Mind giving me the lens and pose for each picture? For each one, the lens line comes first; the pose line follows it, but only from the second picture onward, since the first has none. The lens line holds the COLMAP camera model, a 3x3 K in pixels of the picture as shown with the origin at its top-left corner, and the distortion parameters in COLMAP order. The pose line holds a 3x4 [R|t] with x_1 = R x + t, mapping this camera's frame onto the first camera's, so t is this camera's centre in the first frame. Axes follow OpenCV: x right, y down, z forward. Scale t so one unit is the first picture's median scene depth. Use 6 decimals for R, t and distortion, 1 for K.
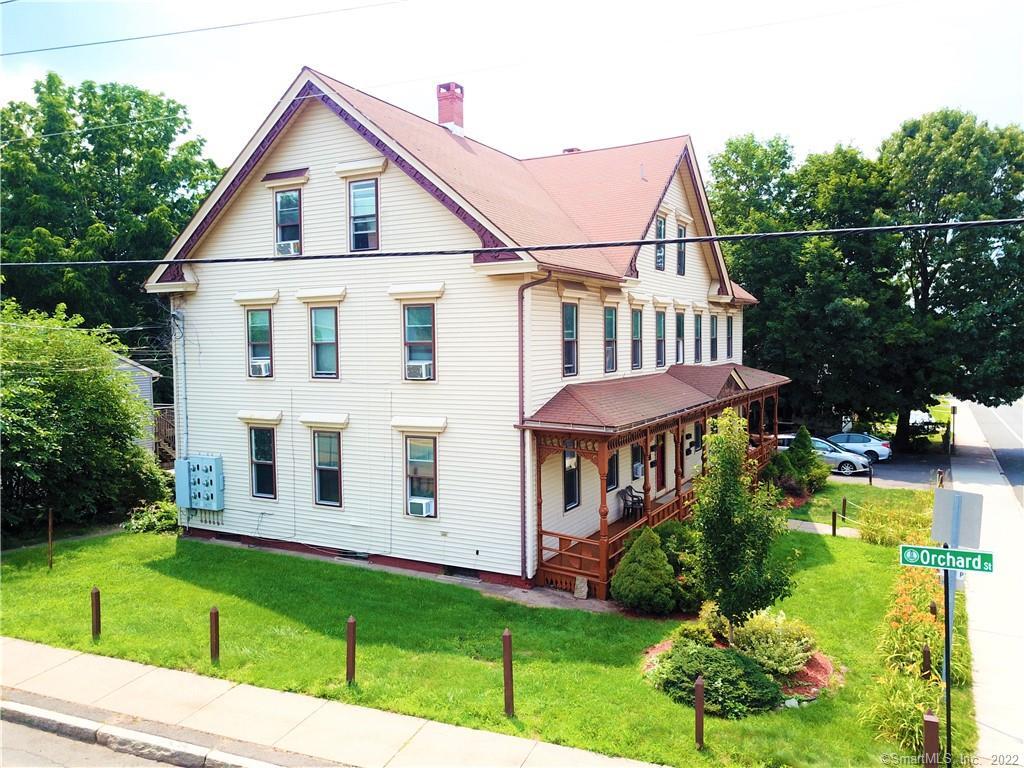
lens RADIAL K [[787.7, 0, 518.7], [0, 787.7, 384.3], [0, 0, 1]] dist [0.003854, 0.009262]
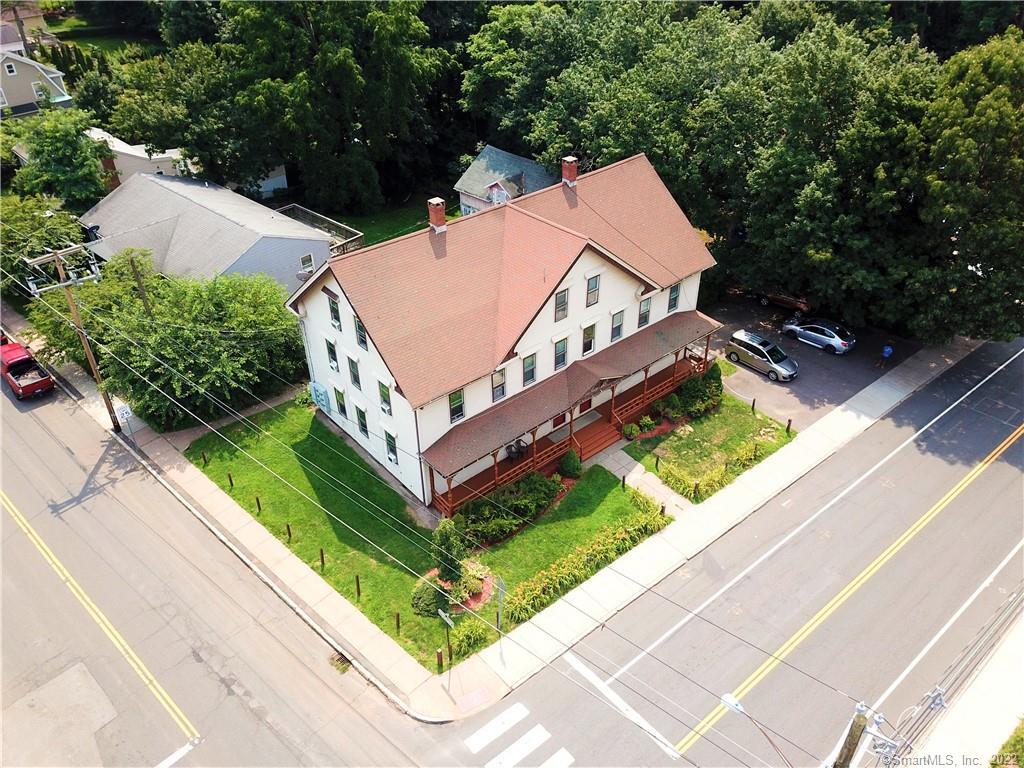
lens RADIAL K [[790.3, 0, 516.2], [0, 790.3, 382.1], [0, 0, 1]] dist [0.012318, 0.000454]
pose [[0.931215, 0.213643, -0.295290, 0.752350], [-0.021096, 0.840424, 0.541519, -1.147508], [0.363860, -0.498041, 0.787122, -0.480288]]
